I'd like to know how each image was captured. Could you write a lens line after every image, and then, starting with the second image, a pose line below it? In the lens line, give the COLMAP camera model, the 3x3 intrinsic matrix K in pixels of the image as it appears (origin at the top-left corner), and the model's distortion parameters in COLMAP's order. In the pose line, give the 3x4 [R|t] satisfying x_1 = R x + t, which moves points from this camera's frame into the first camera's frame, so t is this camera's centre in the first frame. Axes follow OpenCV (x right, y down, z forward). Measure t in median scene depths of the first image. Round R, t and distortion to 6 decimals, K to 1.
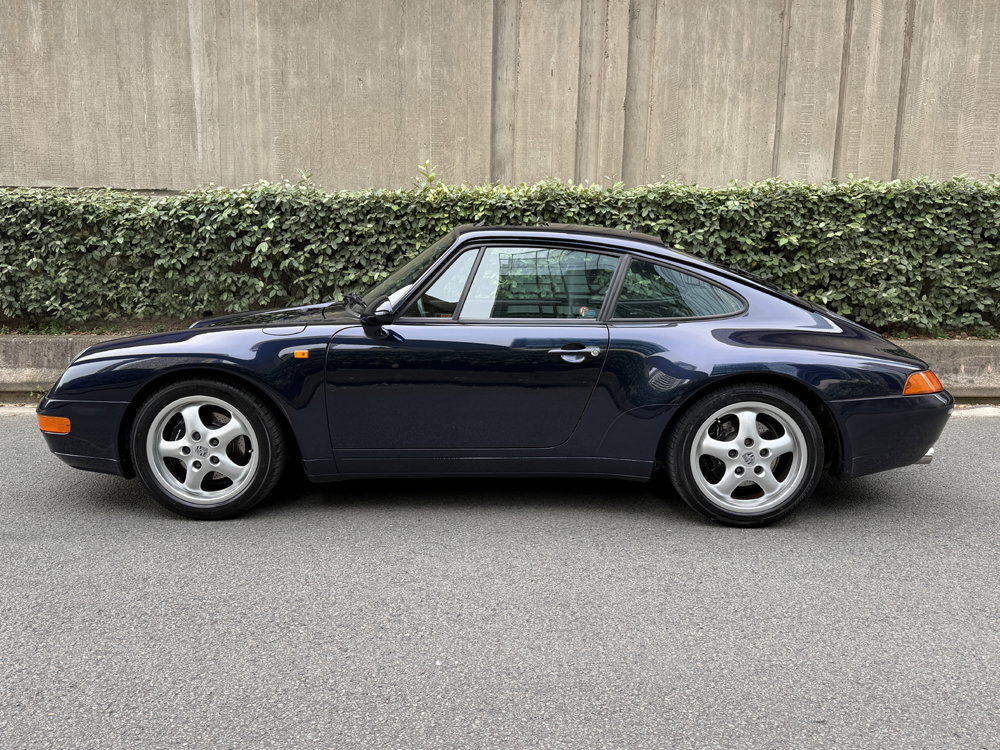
lens RADIAL K [[800.9, 0, 500.0], [0, 800.9, 375.0], [0, 0, 1]] dist [0.091978, -0.172461]
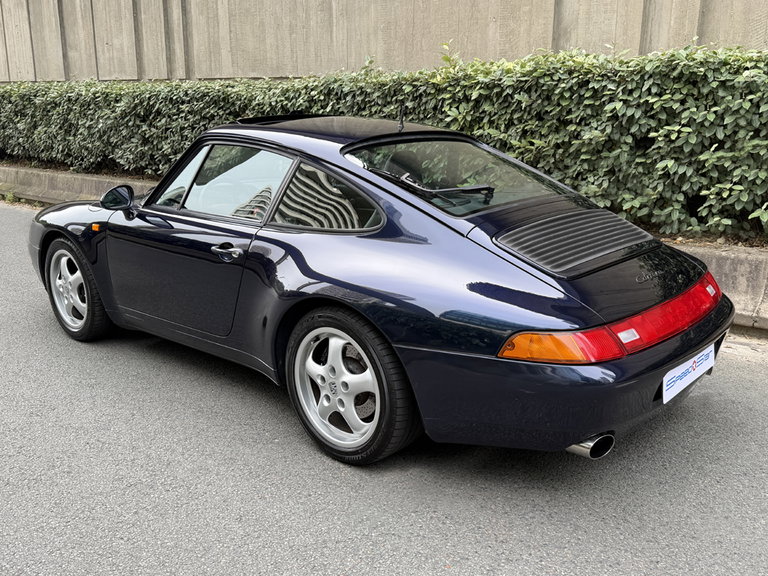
lens RADIAL K [[735.2, 0, 384.0], [0, 735.2, 288.0], [0, 0, 1]] dist [0.183743, -0.450510]
pose [[0.734645, 0.150794, -0.661481, 0.519880], [-0.088057, 0.987933, 0.127417, -0.071248], [0.672712, -0.035358, 0.739059, 0.244409]]
